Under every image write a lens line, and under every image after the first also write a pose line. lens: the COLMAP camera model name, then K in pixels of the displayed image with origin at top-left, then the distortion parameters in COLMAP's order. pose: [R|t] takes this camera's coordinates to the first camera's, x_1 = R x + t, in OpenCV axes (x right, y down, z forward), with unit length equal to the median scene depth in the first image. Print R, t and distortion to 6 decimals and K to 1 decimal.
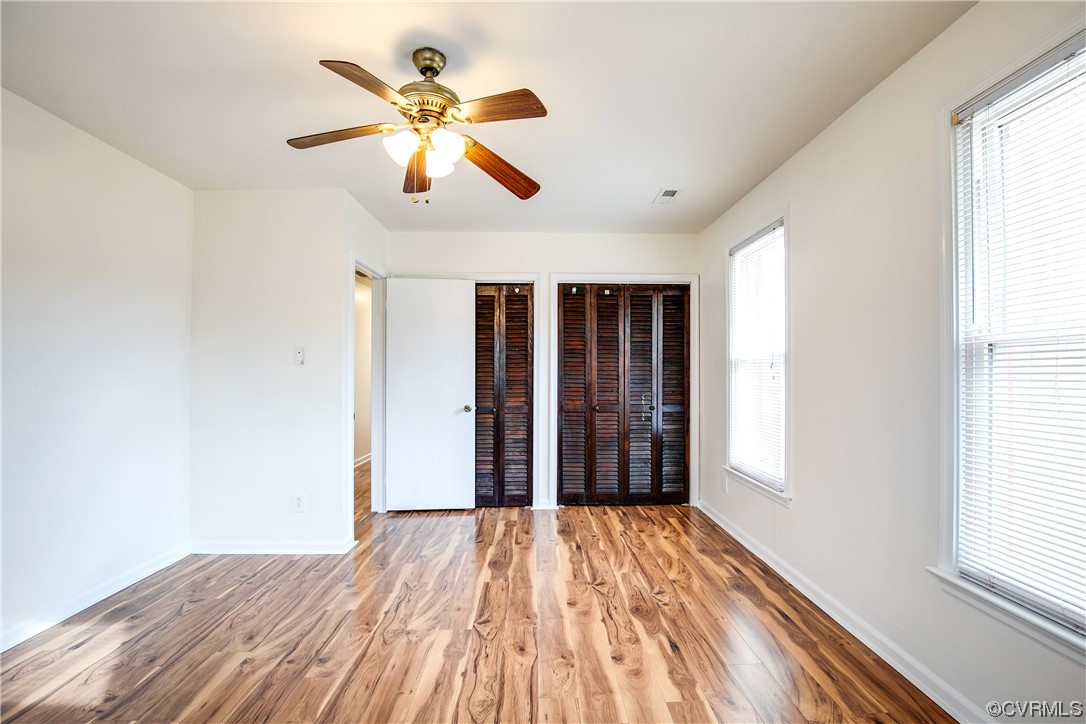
lens RADIAL K [[501.7, 0, 546.9], [0, 501.7, 368.1], [0, 0, 1]] dist [-0.034325, 0.006671]
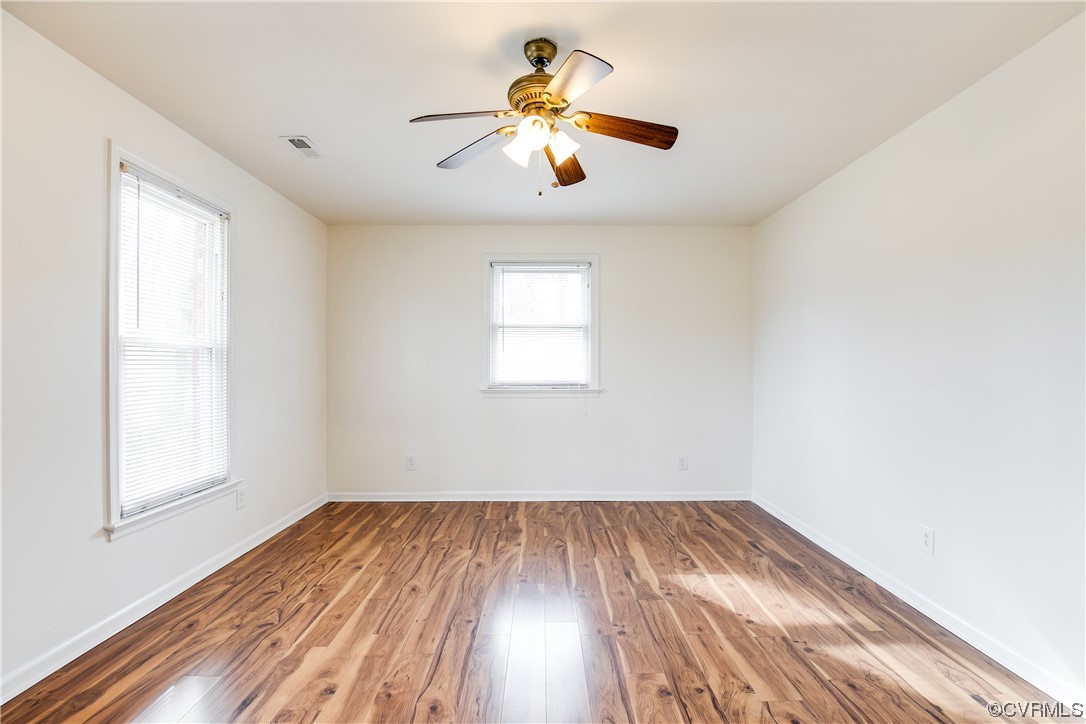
lens RADIAL K [[501.7, 0, 541.1], [0, 501.7, 363.9], [0, 0, 1]] dist [-0.034325, 0.006671]
pose [[-0.999680, -0.002670, 0.025149, -0.264034], [-0.003120, 0.999836, -0.017850, 0.025574], [-0.025097, -0.017923, -0.999524, 1.966880]]
